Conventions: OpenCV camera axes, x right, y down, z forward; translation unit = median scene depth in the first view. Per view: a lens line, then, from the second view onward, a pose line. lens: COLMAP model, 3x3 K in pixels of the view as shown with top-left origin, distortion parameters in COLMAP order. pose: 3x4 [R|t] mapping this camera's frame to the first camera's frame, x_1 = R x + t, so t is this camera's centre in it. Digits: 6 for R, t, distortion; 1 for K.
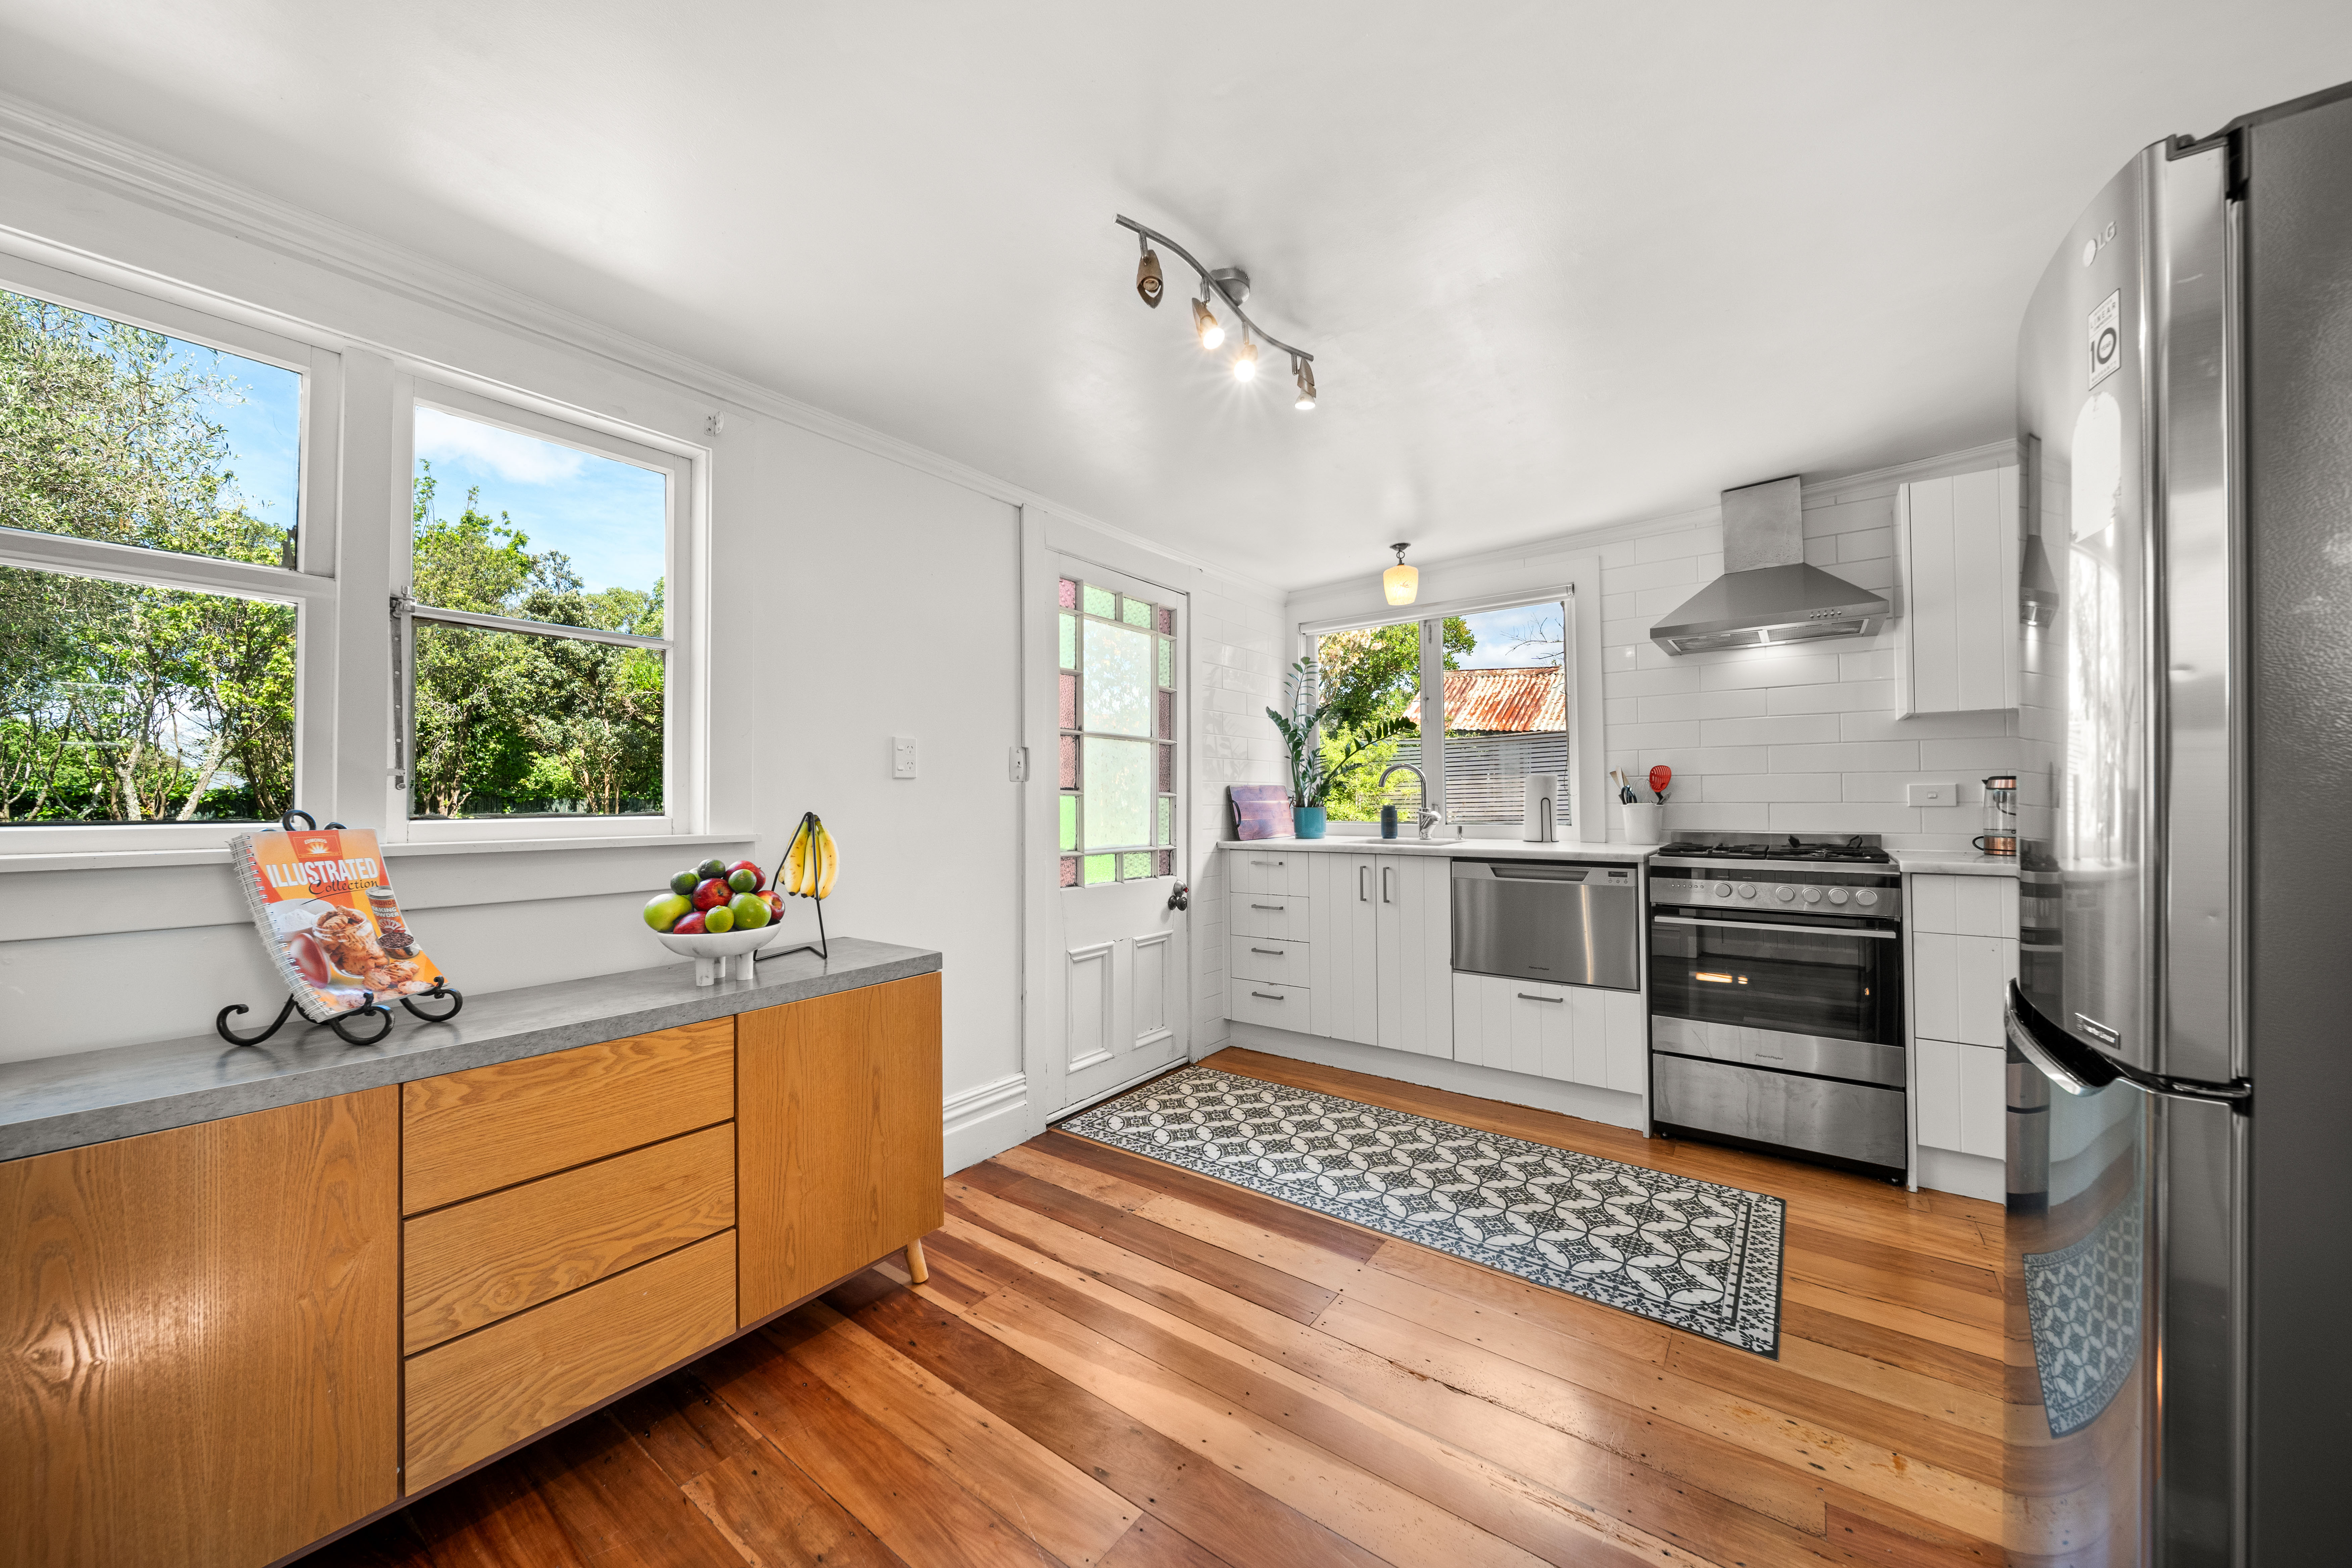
lens RADIAL K [[833.6, 0, 1176.0], [0, 833.6, 784.0], [0, 0, 1]] dist [0.021352, 0.000048]
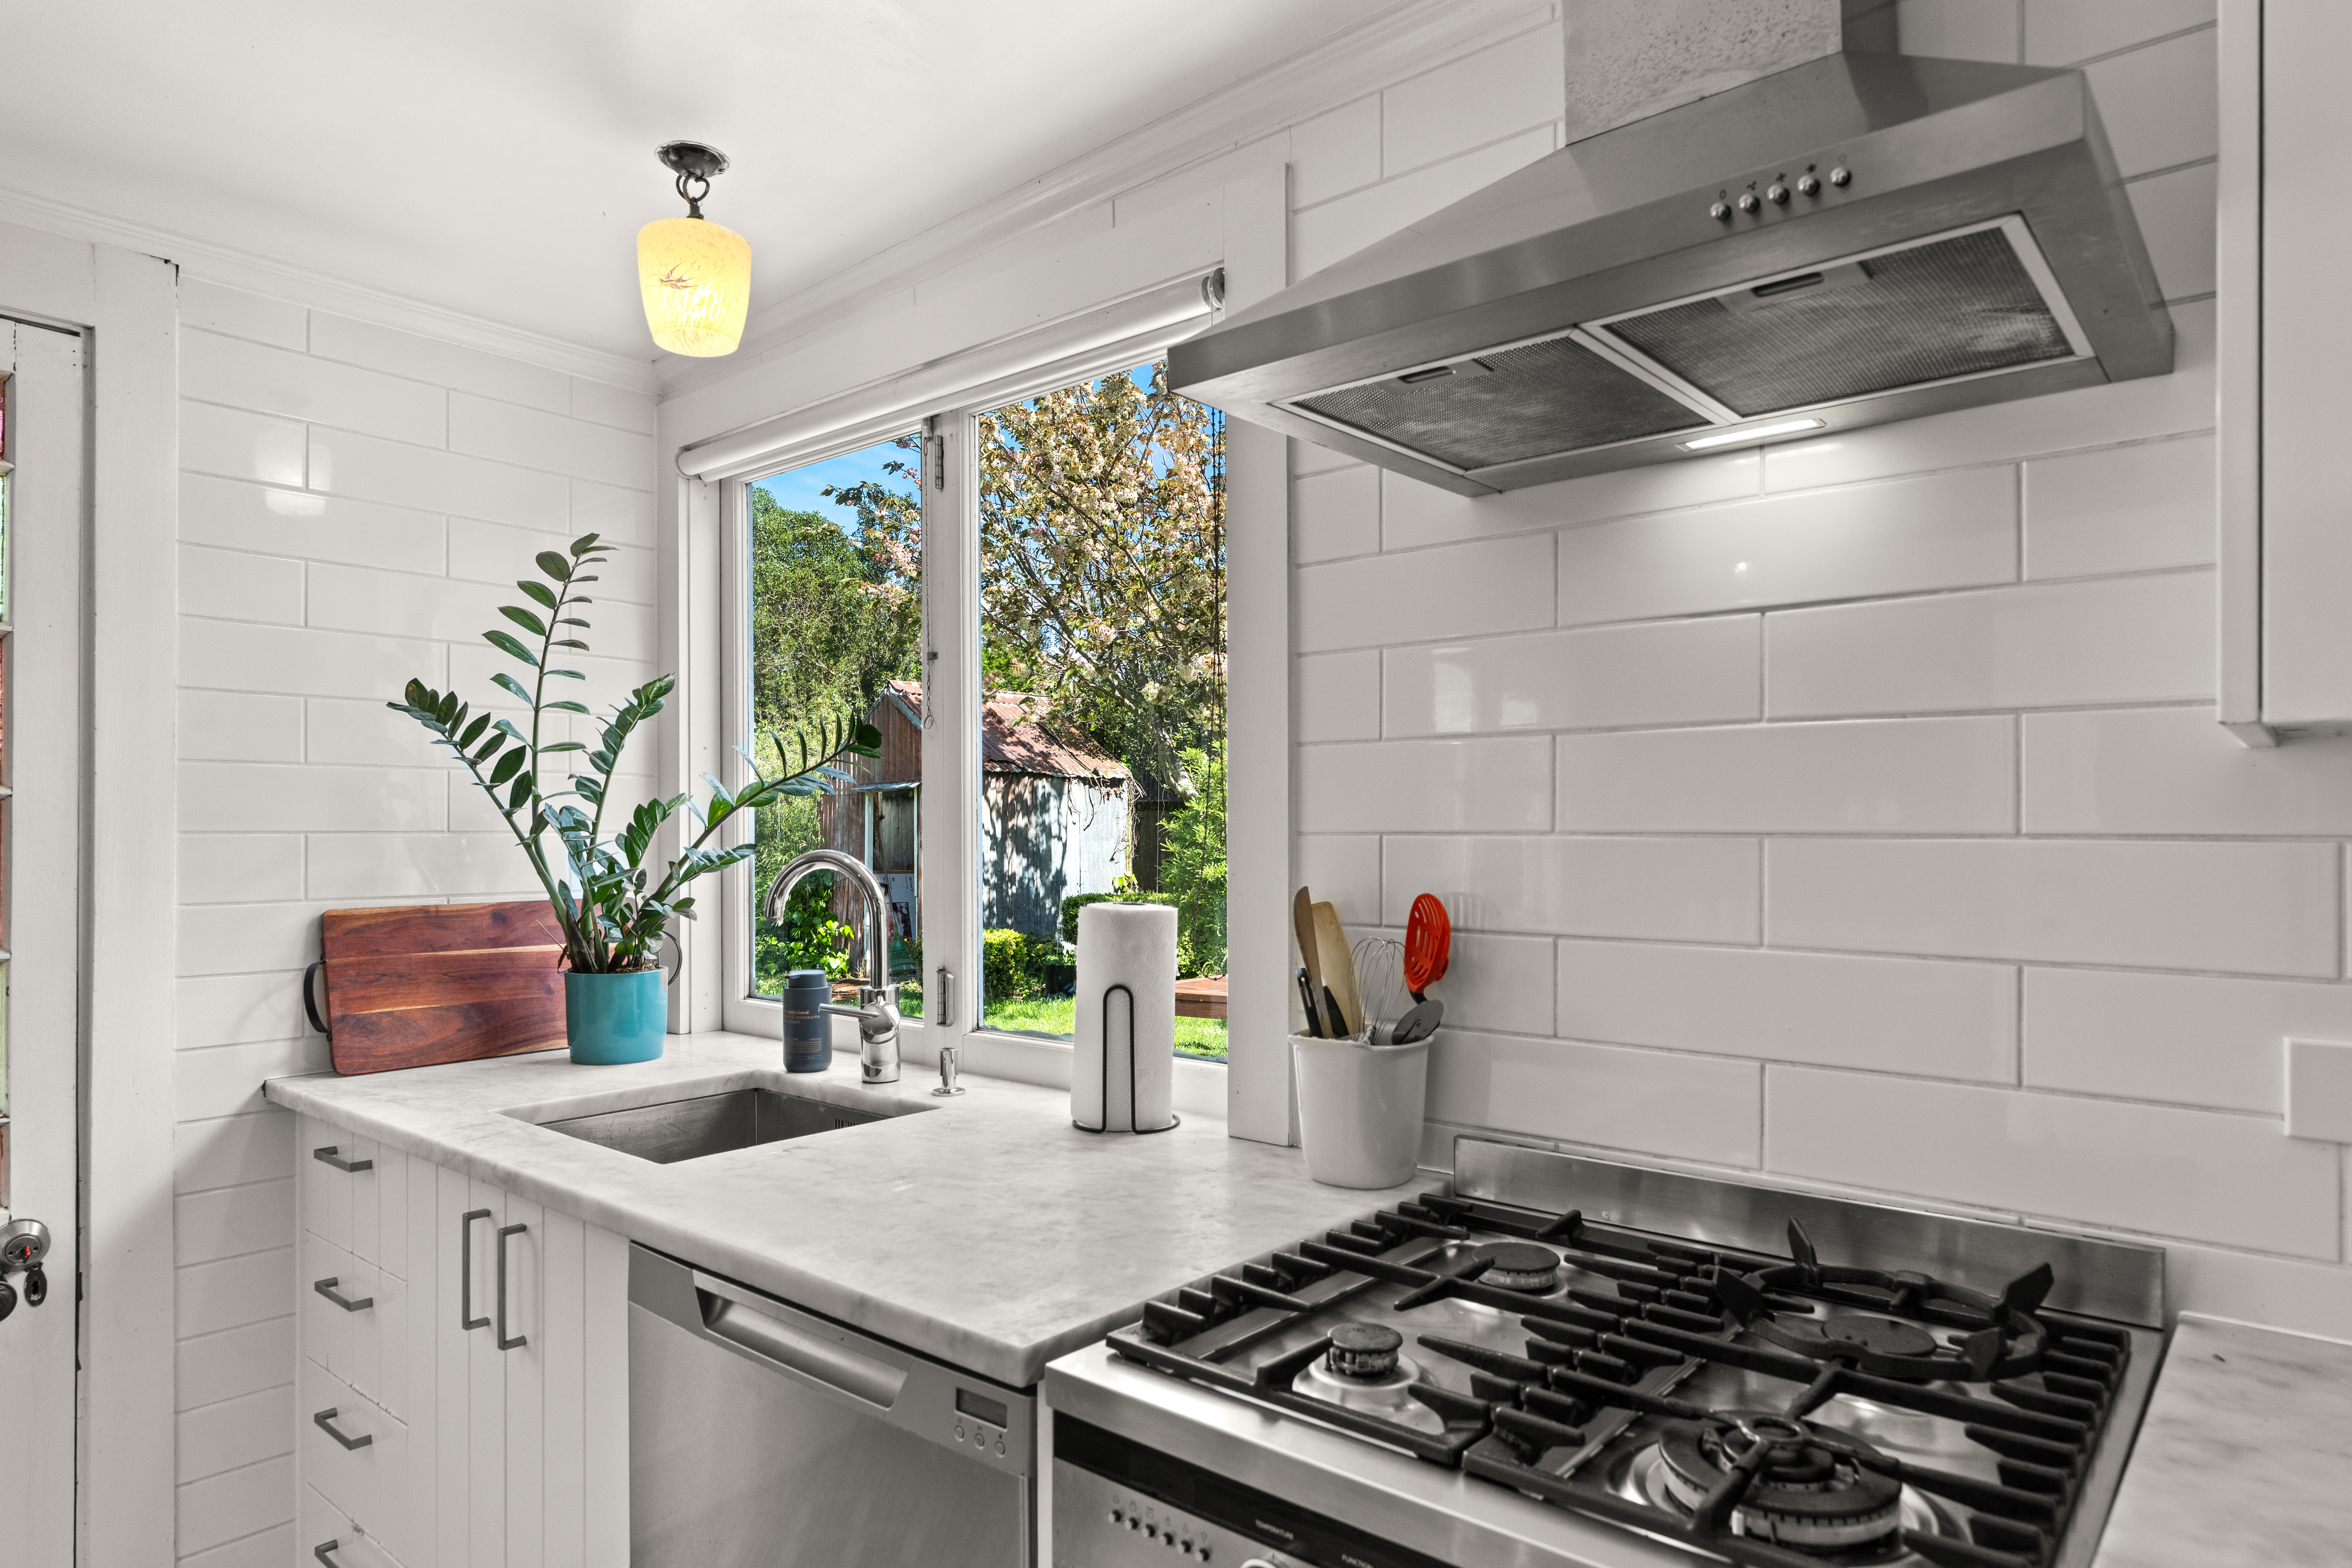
lens RADIAL K [[1351.1, 0, 1175.2], [0, 1351.1, 825.9], [0, 0, 1]] dist [-0.002949, -0.000048]
pose [[0.997713, 0.007664, -0.067156, 0.515070], [-0.006476, 0.999819, 0.017898, -0.052154], [0.067281, -0.017422, 0.997582, 0.545026]]
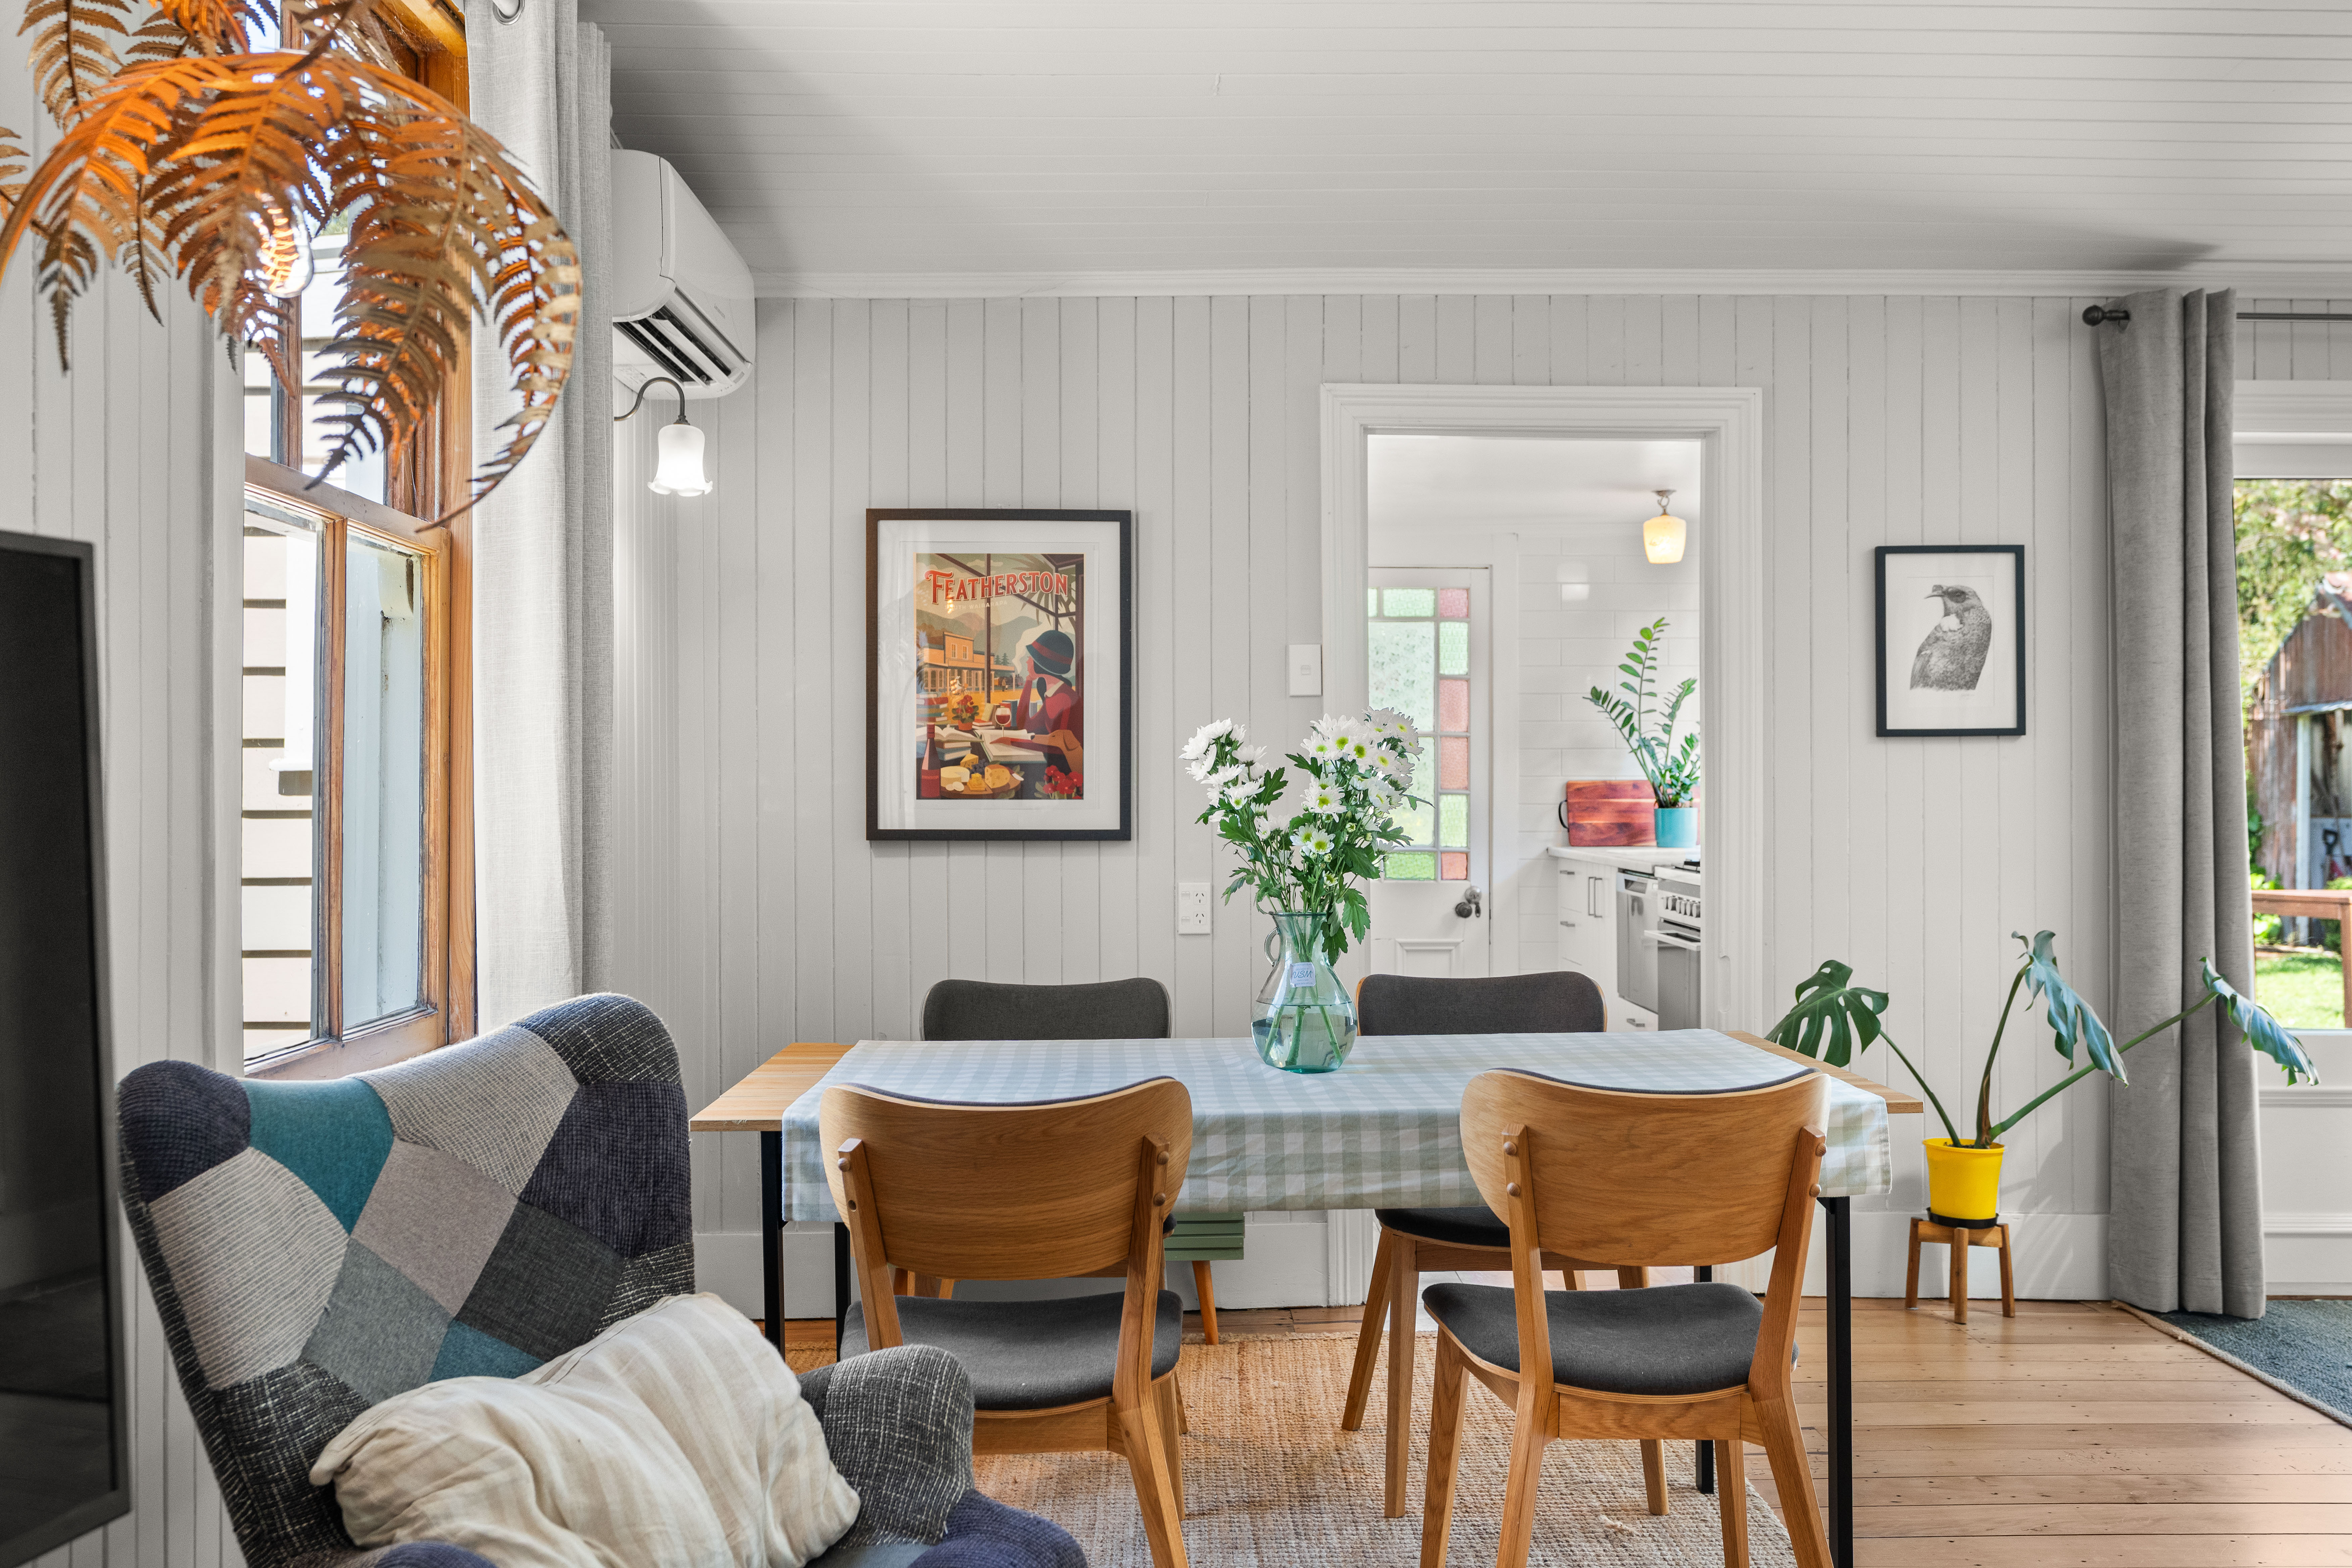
lens RADIAL K [[2101.3, 0, 1176.0], [0, 2101.3, 784.0], [0, 0, 1]] dist [-0.000507, -0.001348]
pose [[0.600702, 0.003868, -0.799464, 1.753776], [0.018111, 0.999666, 0.018445, -0.048186], [0.799268, -0.025560, 0.600431, -0.680369]]
